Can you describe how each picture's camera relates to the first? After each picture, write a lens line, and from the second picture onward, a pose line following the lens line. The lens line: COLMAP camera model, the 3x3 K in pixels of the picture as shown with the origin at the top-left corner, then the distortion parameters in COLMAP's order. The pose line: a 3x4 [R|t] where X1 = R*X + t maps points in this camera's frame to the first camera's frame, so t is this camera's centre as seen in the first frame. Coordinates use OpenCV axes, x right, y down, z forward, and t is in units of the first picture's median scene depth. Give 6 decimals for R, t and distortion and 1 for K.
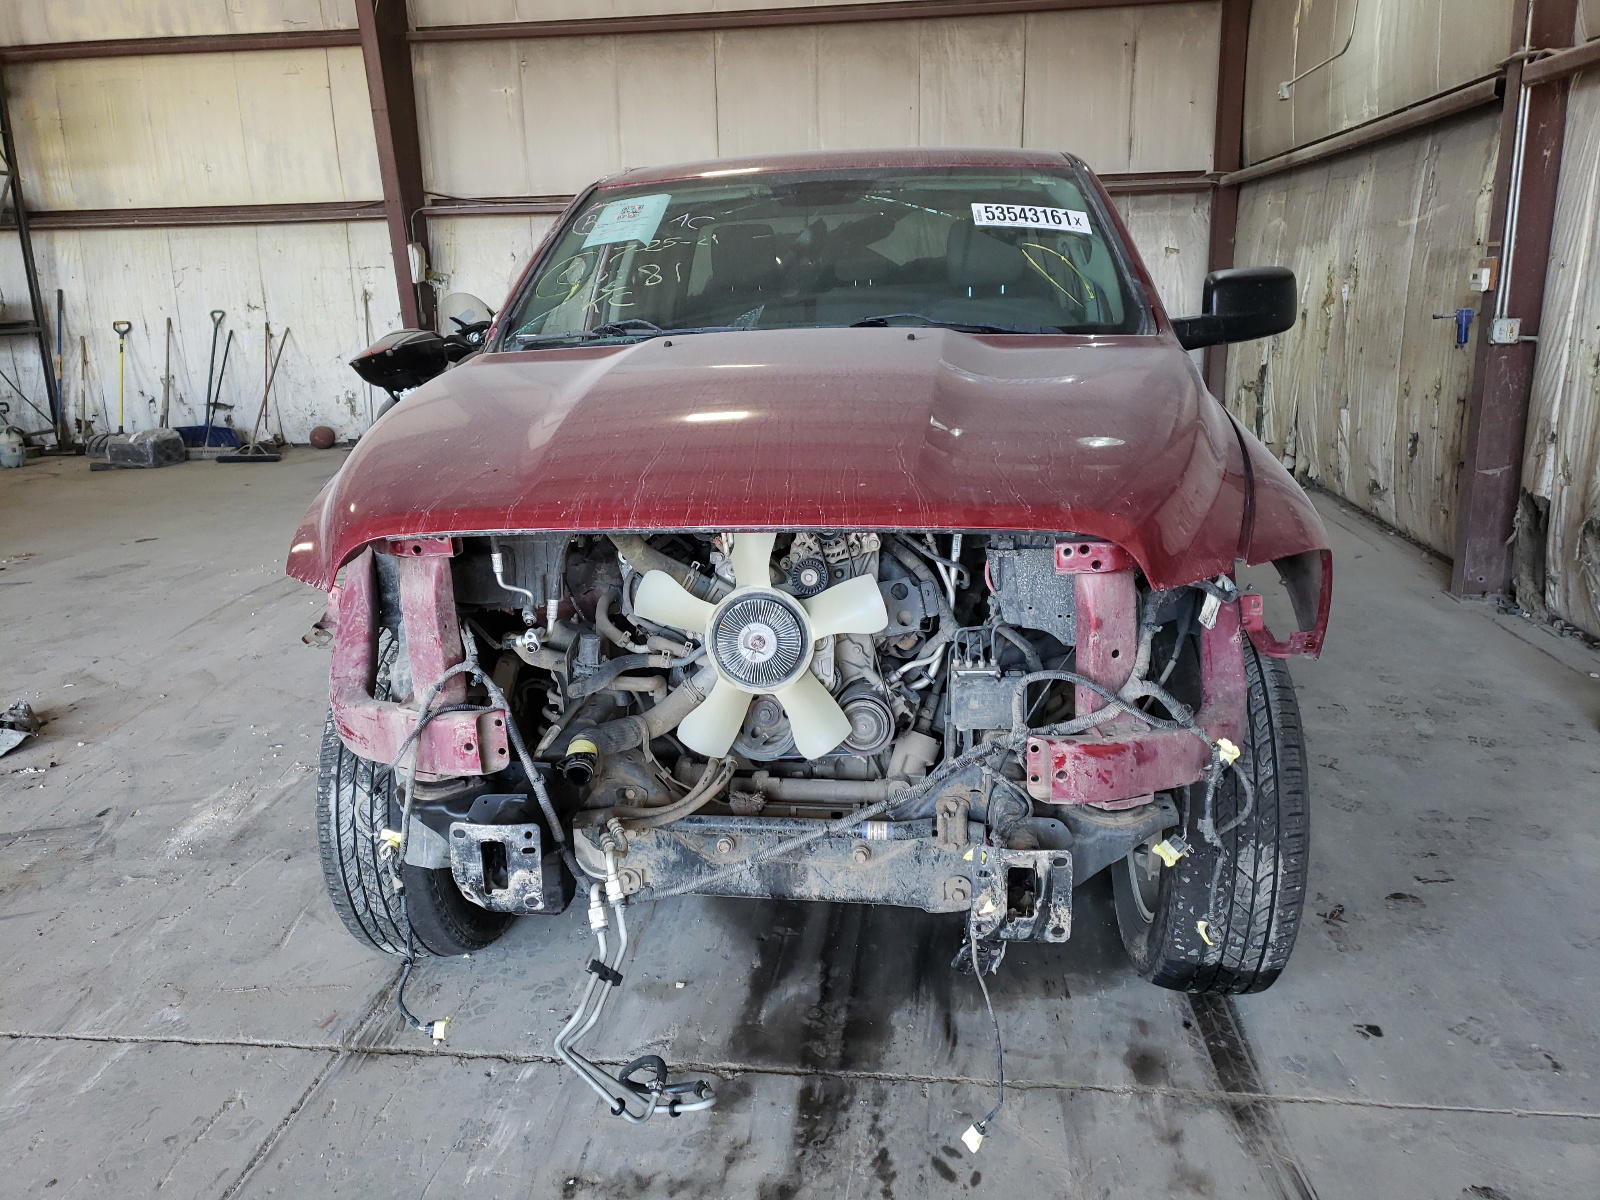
lens RADIAL K [[1253.0, 0, 800.0], [0, 1253.0, 600.0], [0, 0, 1]] dist [0.016020, -0.005970]
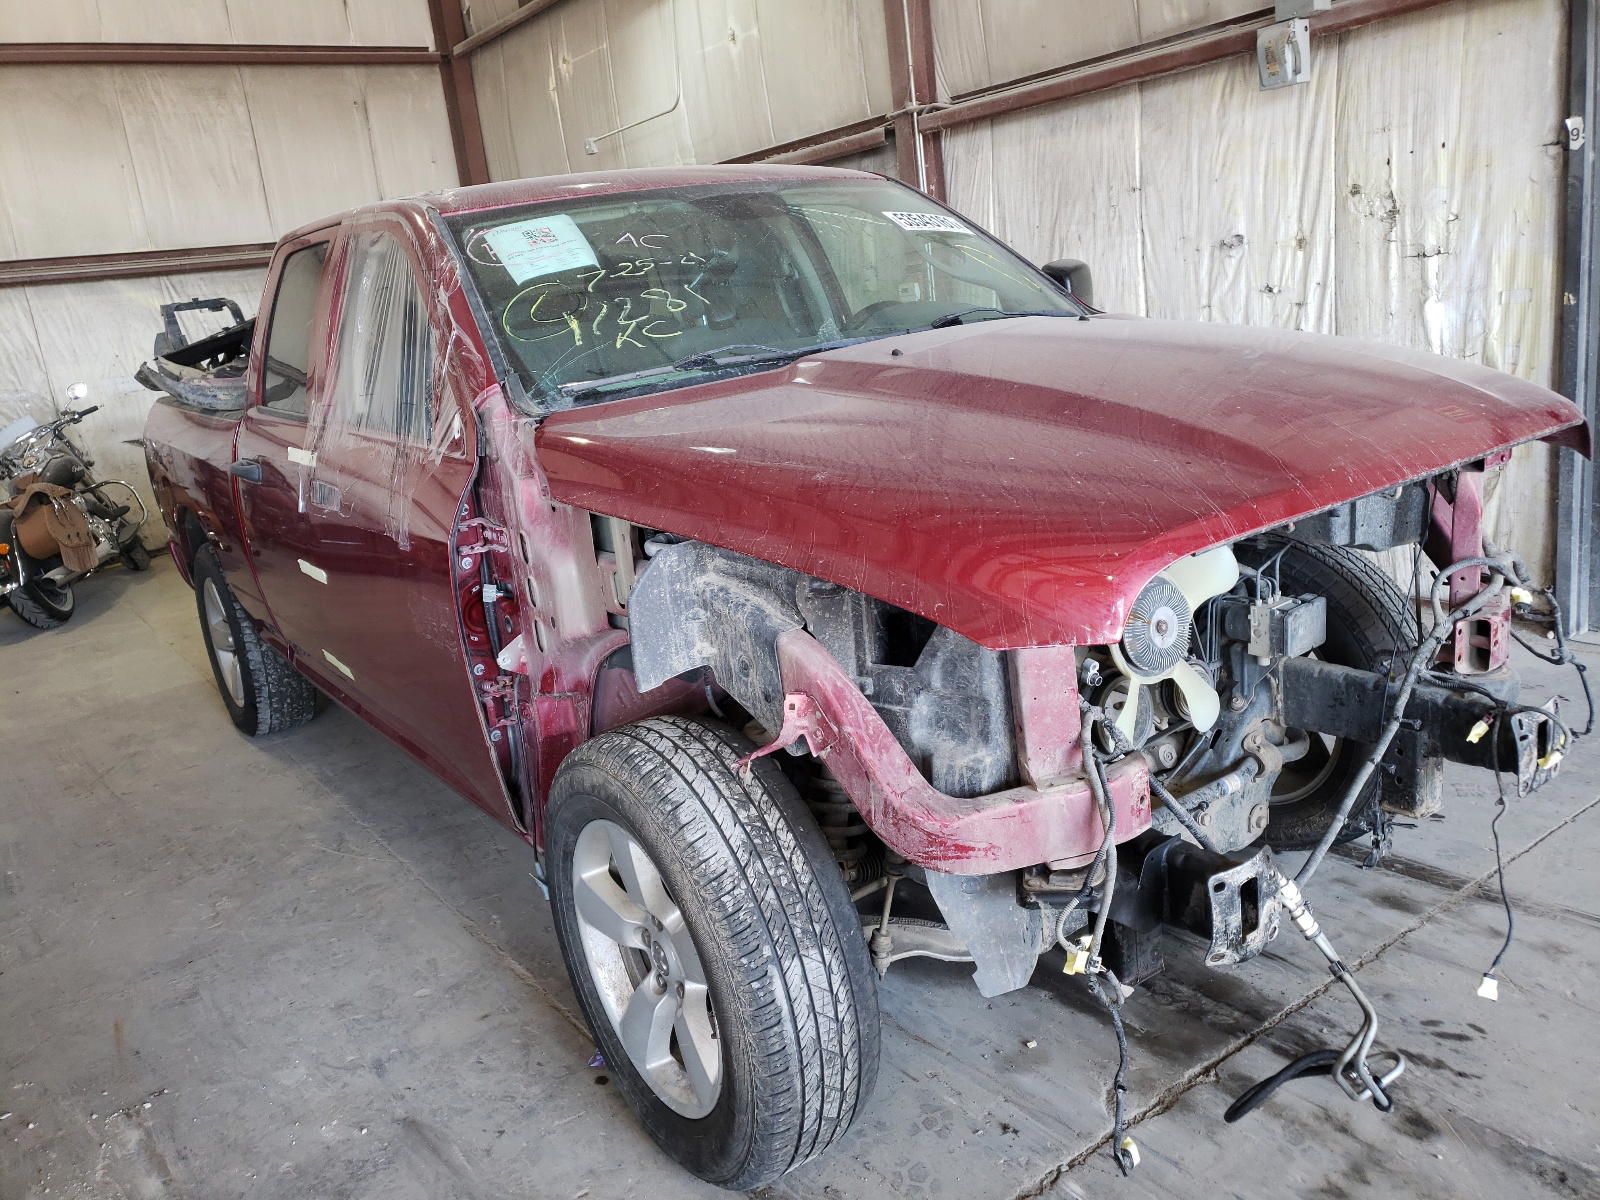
lens RADIAL K [[1253.0, 0, 800.0], [0, 1253.0, 600.0], [0, 0, 1]] dist [0.016020, -0.005970]
pose [[0.731234, -0.218506, 0.646183, -0.380466], [0.255980, 0.965975, 0.036972, -0.041349], [-0.632275, 0.138375, 0.762286, 0.192593]]
